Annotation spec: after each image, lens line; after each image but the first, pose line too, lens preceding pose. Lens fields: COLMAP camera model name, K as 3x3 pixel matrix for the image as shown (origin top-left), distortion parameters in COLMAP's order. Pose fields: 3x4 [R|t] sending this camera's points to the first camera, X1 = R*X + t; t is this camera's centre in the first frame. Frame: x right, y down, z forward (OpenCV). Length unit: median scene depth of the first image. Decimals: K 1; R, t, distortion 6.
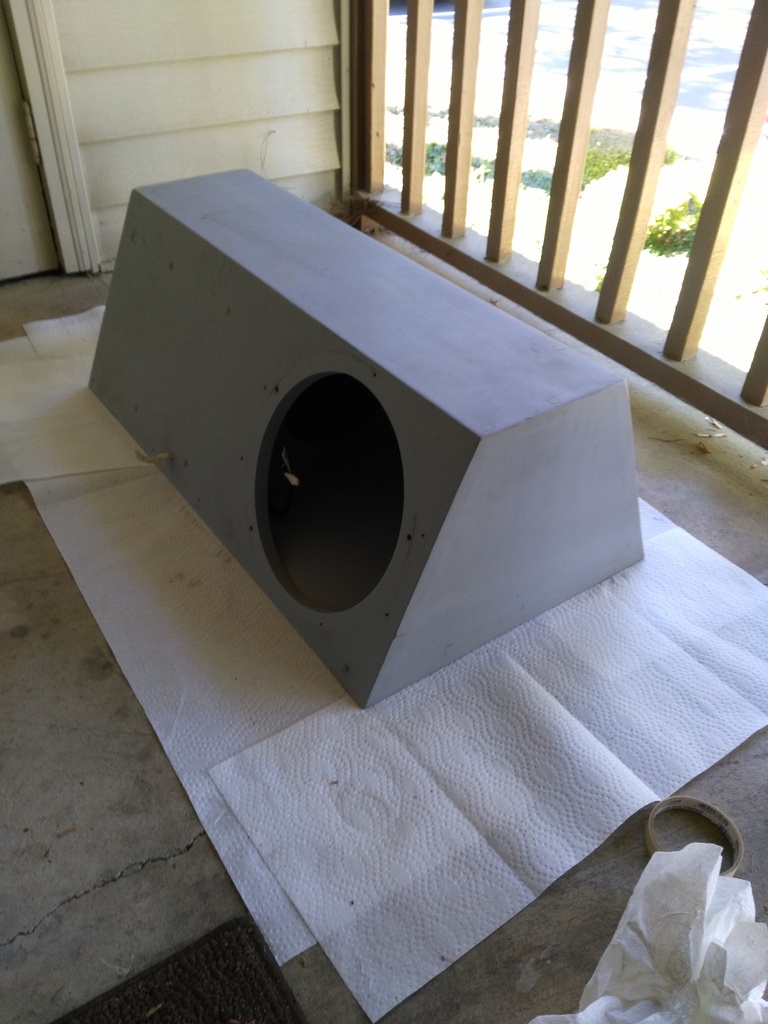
lens RADIAL K [[857.4, 0, 381.7], [0, 857.4, 509.9], [0, 0, 1]] dist [0.030218, -0.088286]
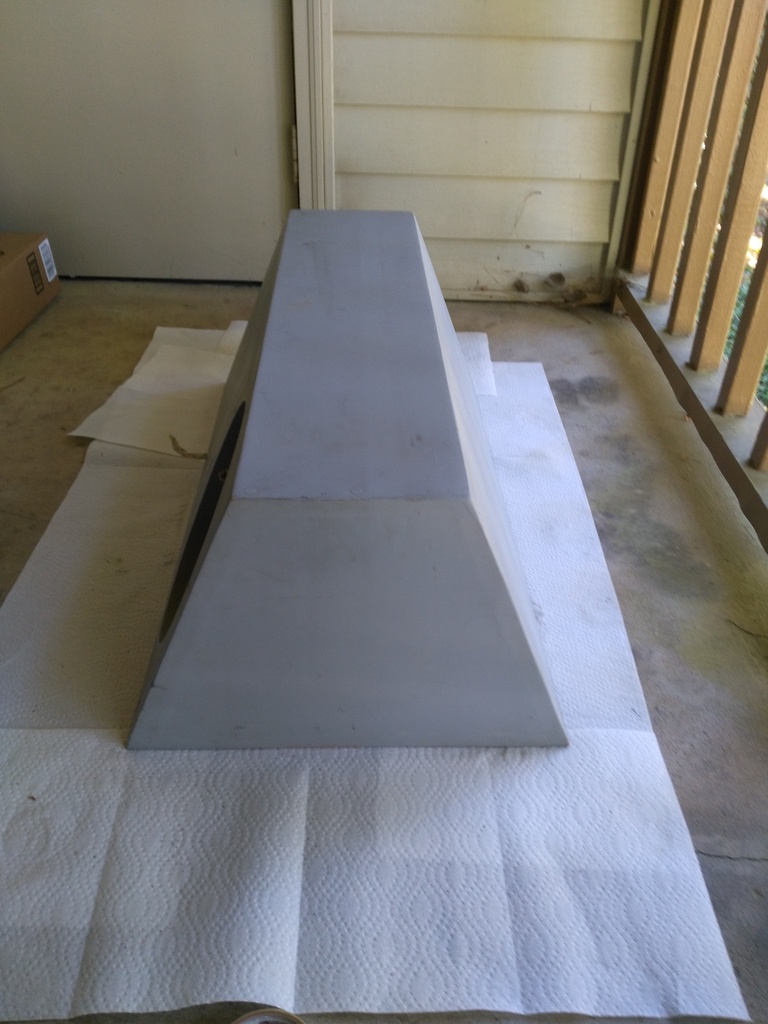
lens RADIAL K [[857.4, 0, 391.9], [0, 857.4, 507.8], [0, 0, 1]] dist [0.030218, -0.088286]
pose [[0.835875, 0.311068, -0.452272, 0.469851], [-0.344802, 0.938639, 0.008334, -0.101072], [0.427112, 0.148978, 0.891841, 0.209607]]
